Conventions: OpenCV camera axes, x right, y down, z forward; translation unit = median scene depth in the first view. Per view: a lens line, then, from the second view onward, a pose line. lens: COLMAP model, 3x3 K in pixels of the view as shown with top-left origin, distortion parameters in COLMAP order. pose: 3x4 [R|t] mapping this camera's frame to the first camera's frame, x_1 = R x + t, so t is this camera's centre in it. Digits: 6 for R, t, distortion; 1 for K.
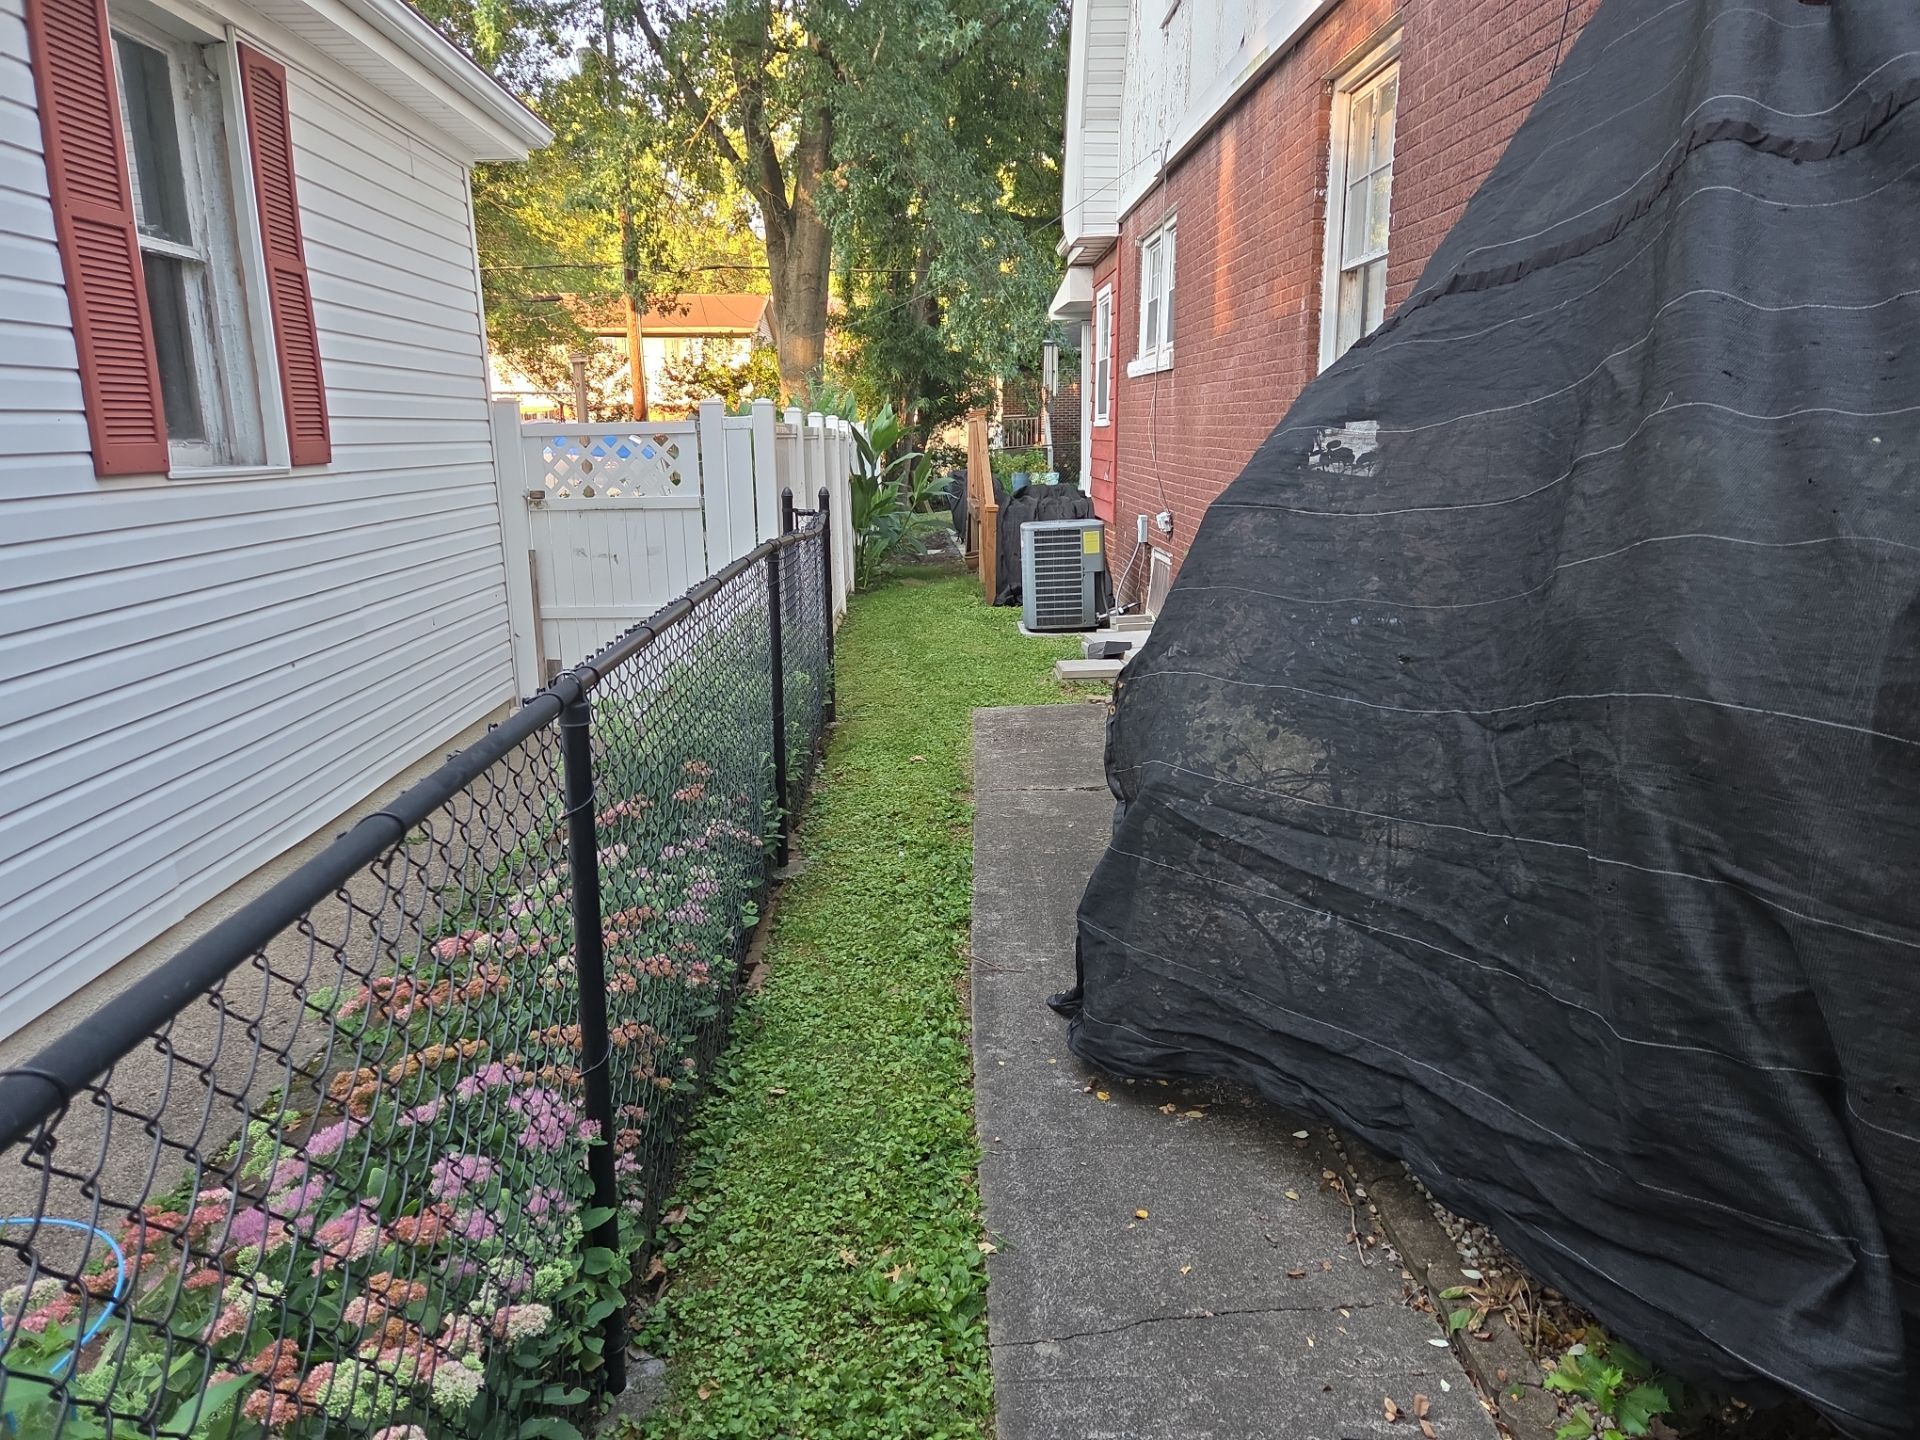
lens RADIAL K [[1353.1, 0, 960.0], [0, 1353.1, 720.0], [0, 0, 1]] dist [0.088445, -0.075877]
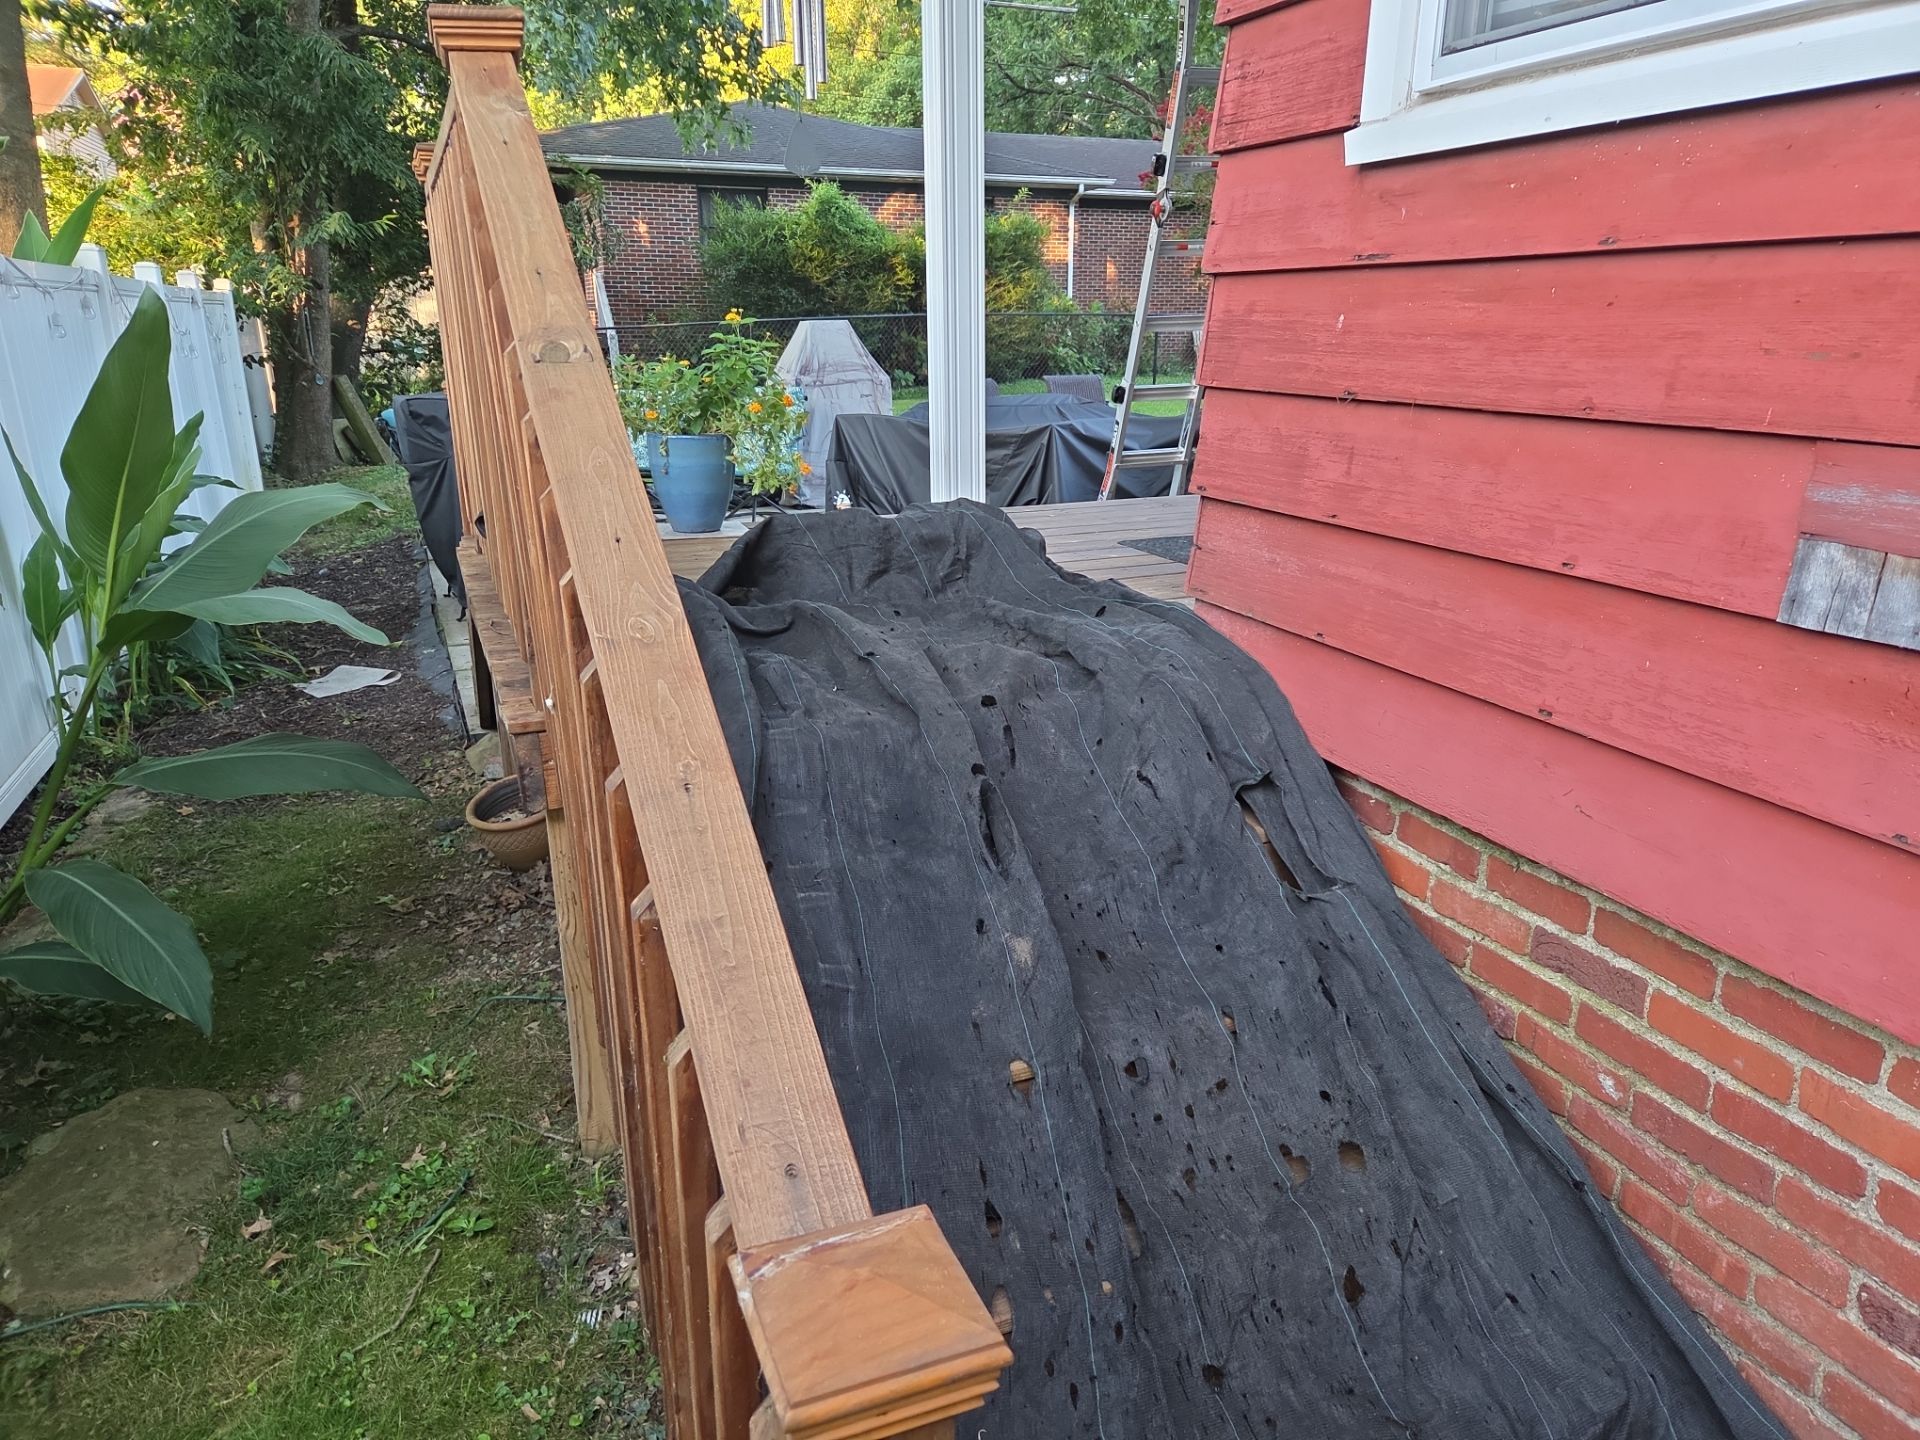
lens RADIAL K [[1353.1, 0, 960.0], [0, 1353.1, 720.0], [0, 0, 1]] dist [0.088445, -0.075877]
pose [[0.937202, -0.116693, 0.328687, -0.004810], [0.083820, 0.990108, 0.112515, -0.107940], [-0.338565, -0.077899, 0.937713, 0.499198]]
